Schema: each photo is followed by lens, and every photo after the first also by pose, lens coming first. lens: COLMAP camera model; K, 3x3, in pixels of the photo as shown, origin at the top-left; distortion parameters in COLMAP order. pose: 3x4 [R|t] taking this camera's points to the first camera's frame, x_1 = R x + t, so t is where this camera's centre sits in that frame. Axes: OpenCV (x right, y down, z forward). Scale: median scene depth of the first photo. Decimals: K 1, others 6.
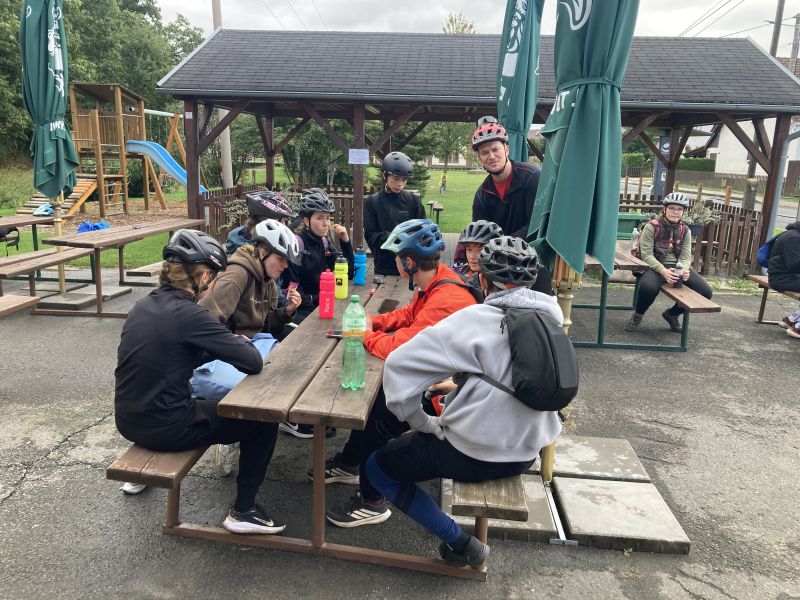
lens RADIAL K [[657.7, 0, 401.8], [0, 657.7, 294.4], [0, 0, 1]] dist [0.002459, -0.011316]
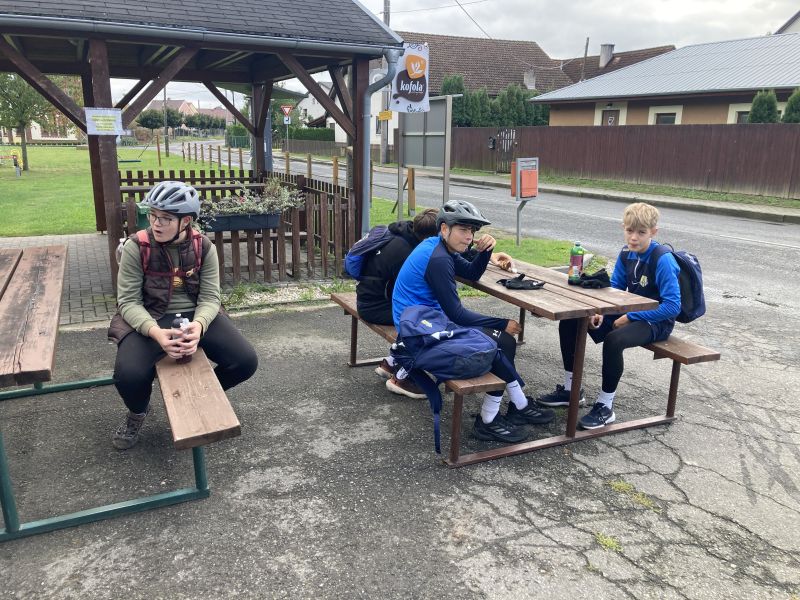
lens RADIAL K [[657.7, 0, 404.9], [0, 657.7, 295.8], [0, 0, 1]] dist [0.002459, -0.011316]
pose [[0.861285, -0.112792, 0.495445, 0.299308], [0.089356, 0.993478, 0.070837, -0.082359], [-0.500203, -0.016740, 0.865746, 0.442187]]
